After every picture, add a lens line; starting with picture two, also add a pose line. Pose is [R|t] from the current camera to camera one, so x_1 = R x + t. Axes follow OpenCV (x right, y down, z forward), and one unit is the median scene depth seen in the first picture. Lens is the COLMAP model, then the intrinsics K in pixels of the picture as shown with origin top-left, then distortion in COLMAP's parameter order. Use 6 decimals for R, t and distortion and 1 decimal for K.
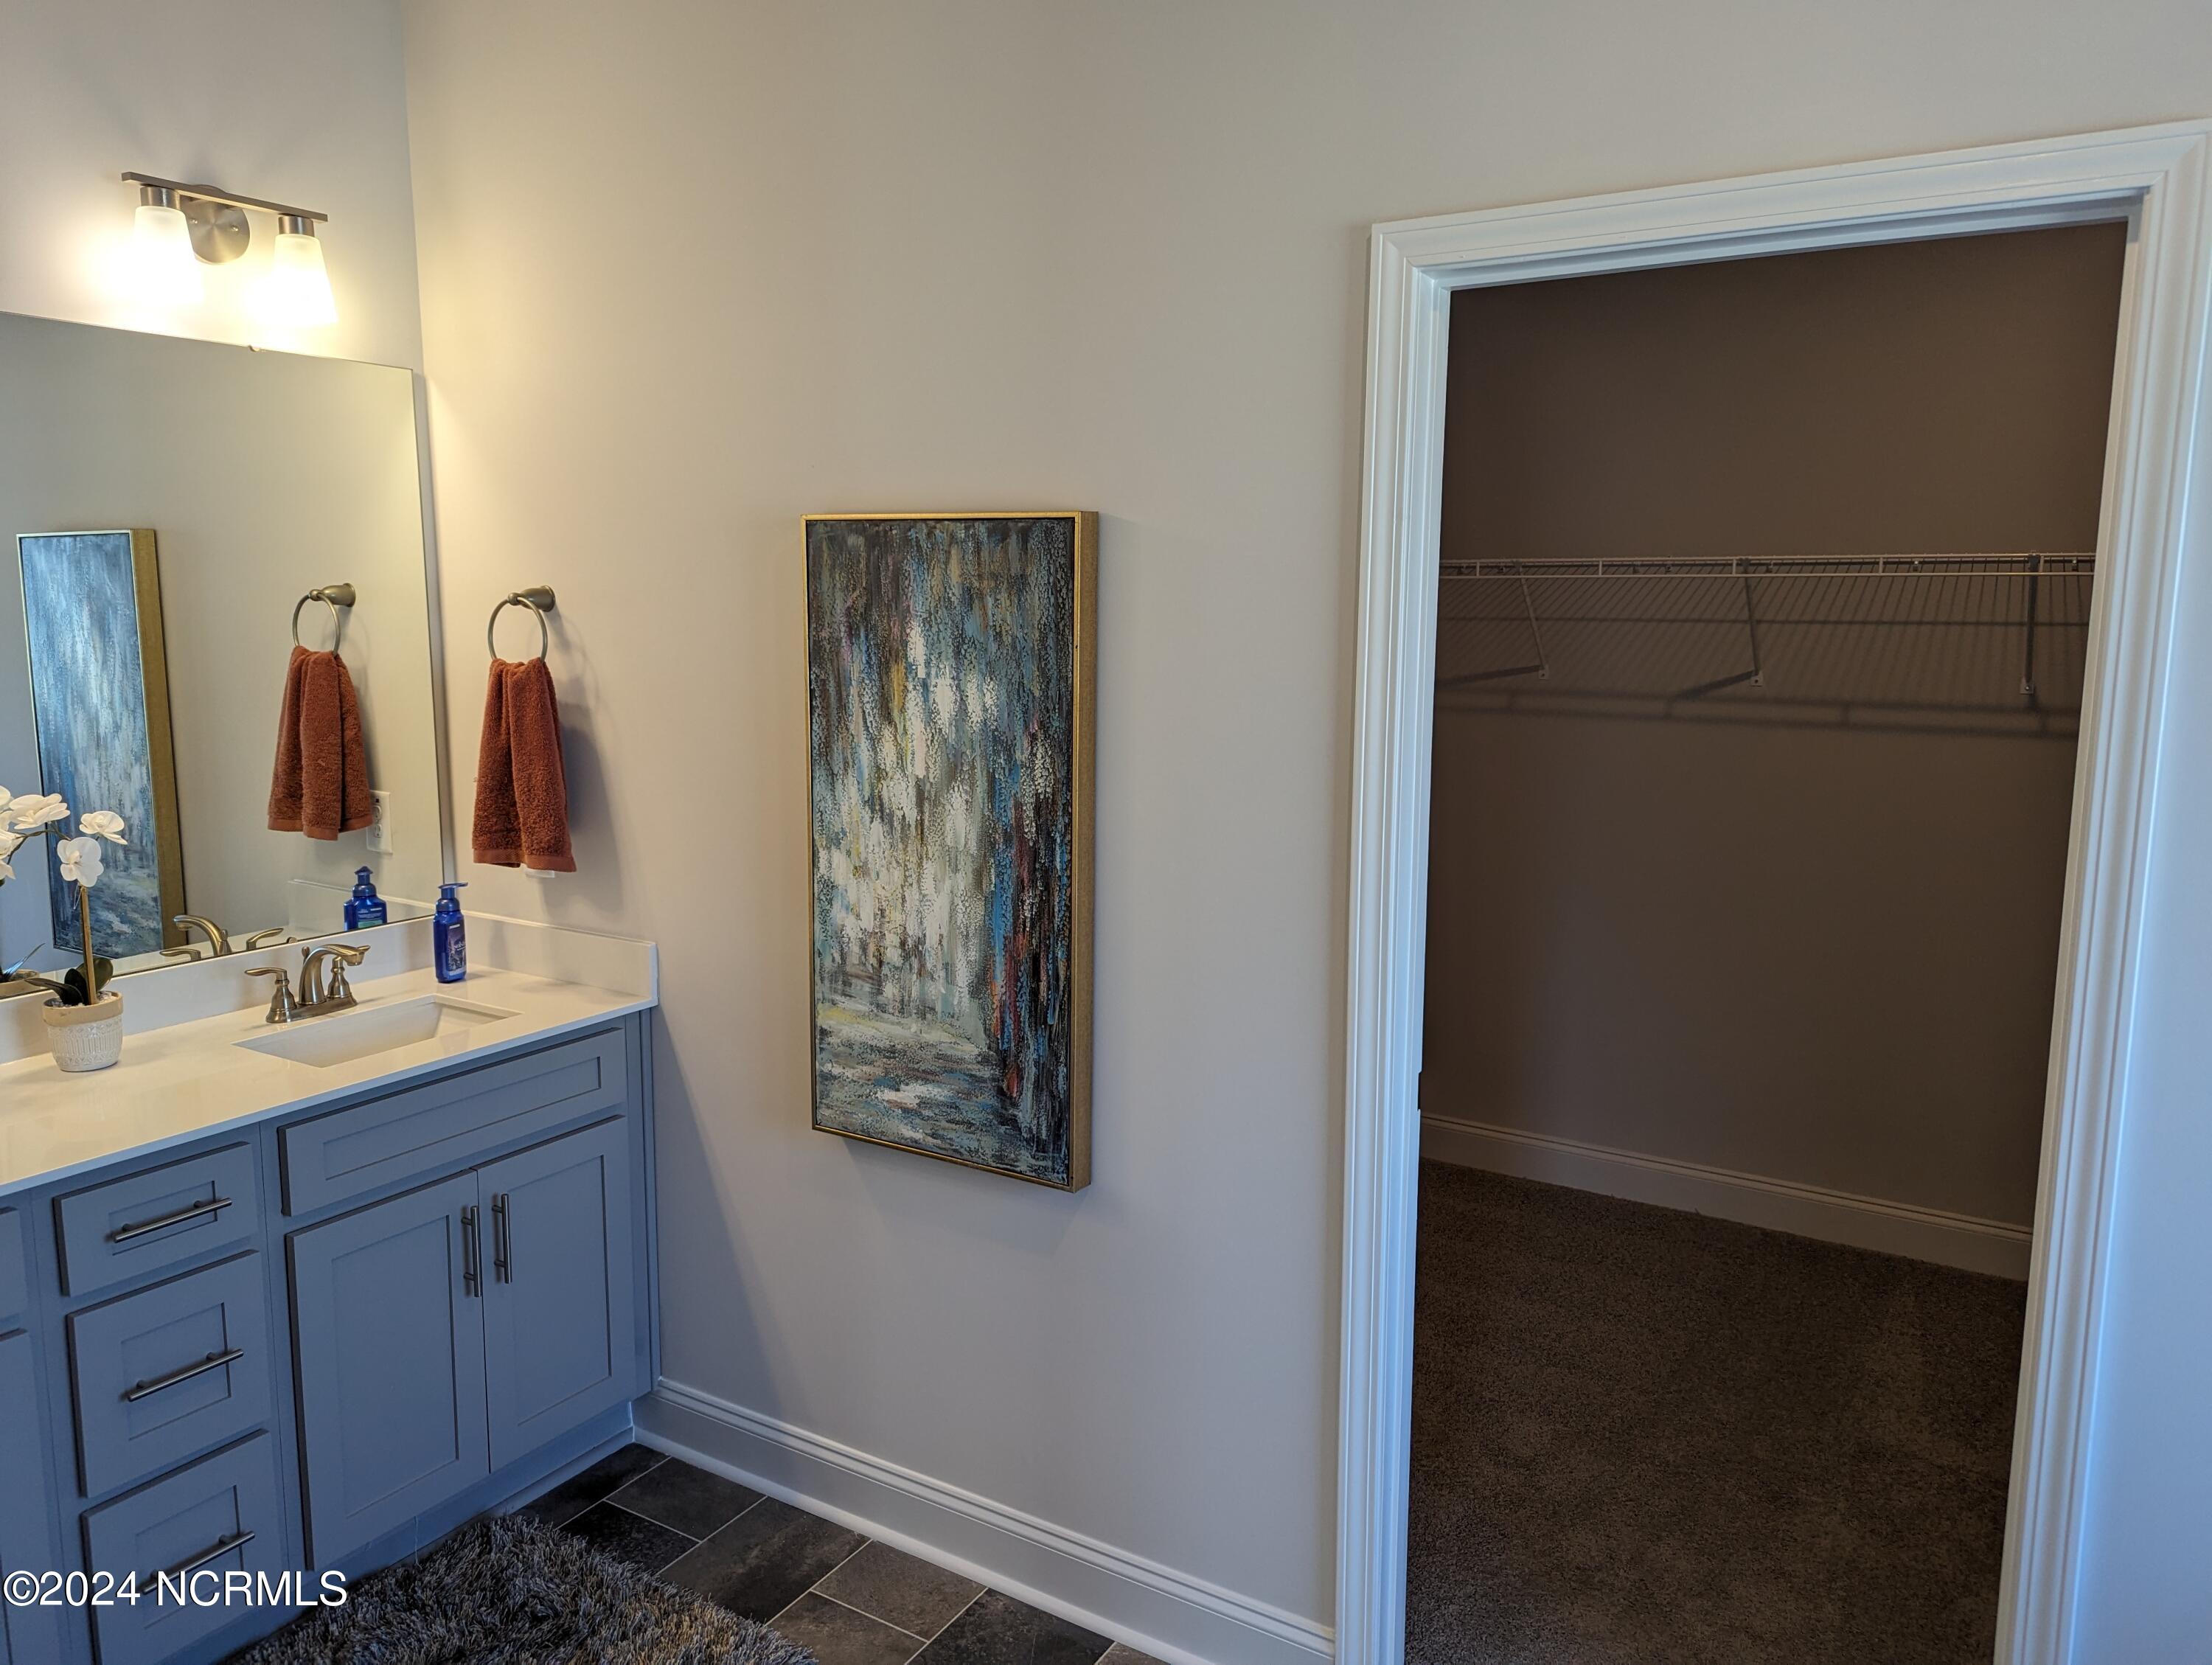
lens RADIAL K [[1561.2, 0, 1098.7], [0, 1561.2, 814.8], [0, 0, 1]] dist [0.074404, -0.076068]
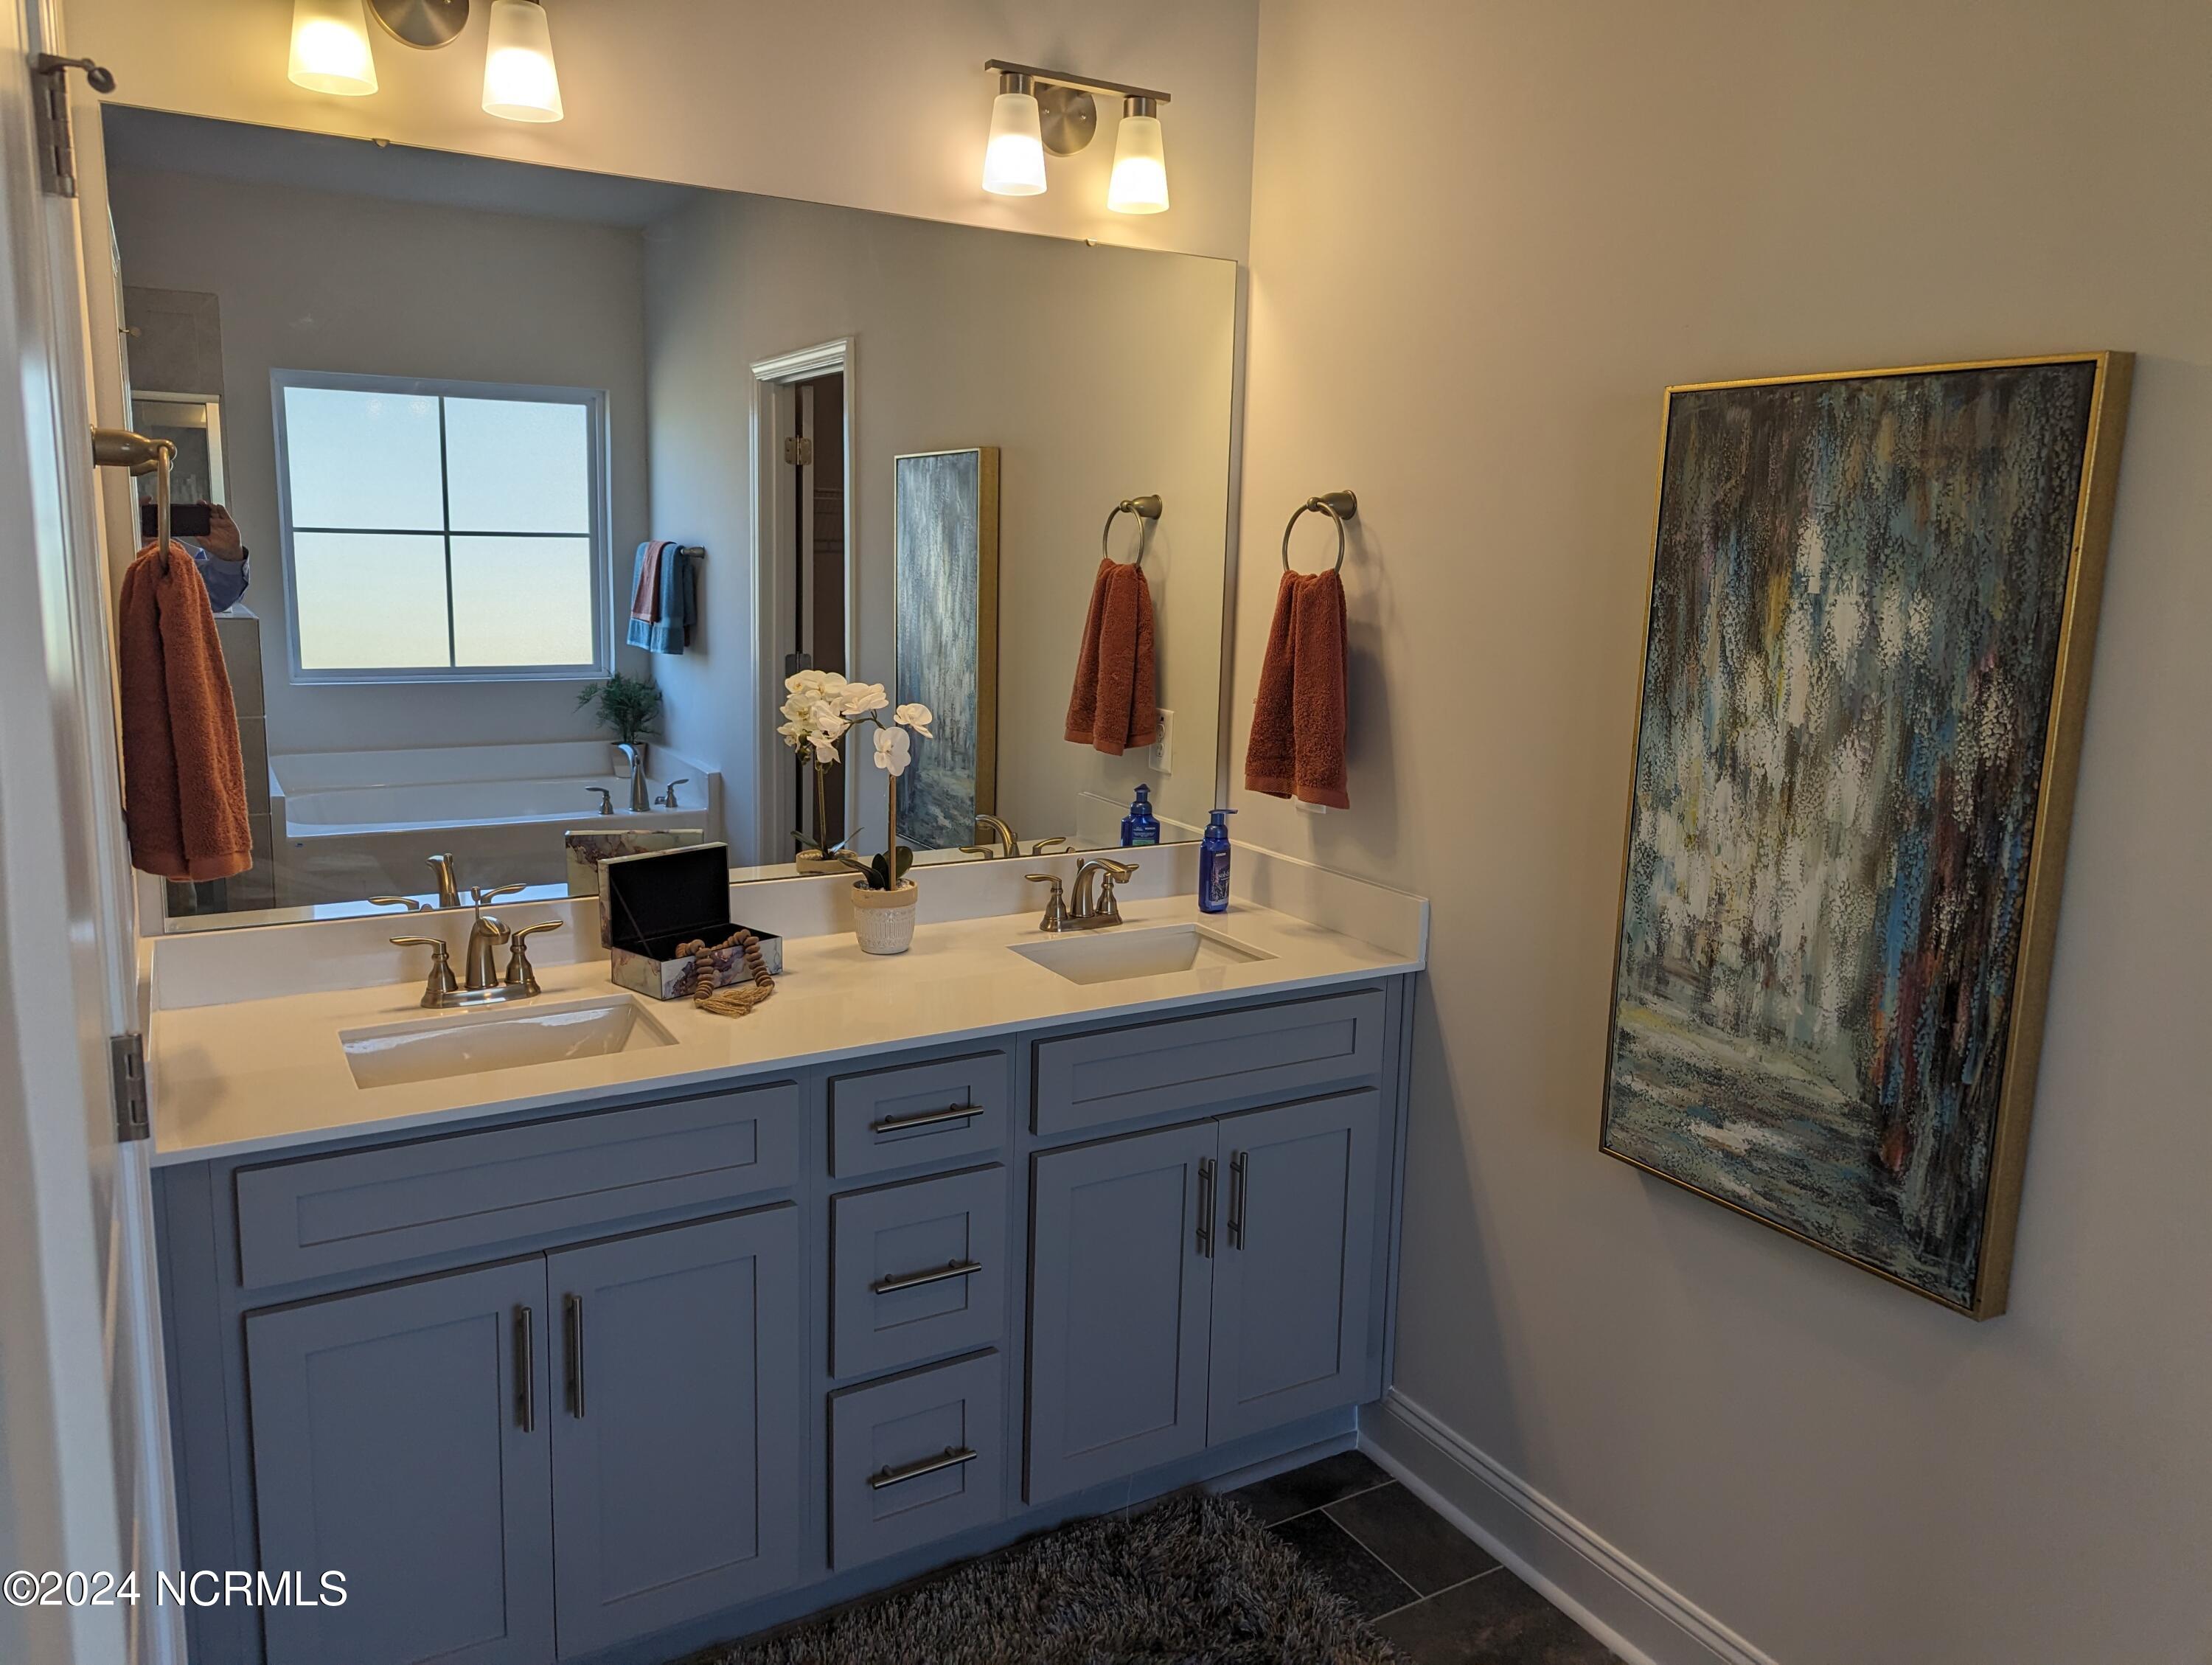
lens RADIAL K [[1561.2, 0, 1098.7], [0, 1561.2, 814.8], [0, 0, 1]] dist [0.074404, -0.076068]
pose [[0.883818, 0.097988, -0.457453, -0.056460], [-0.086480, 0.995187, 0.046090, 0.012056], [0.459768, -0.001175, 0.888038, 0.160611]]
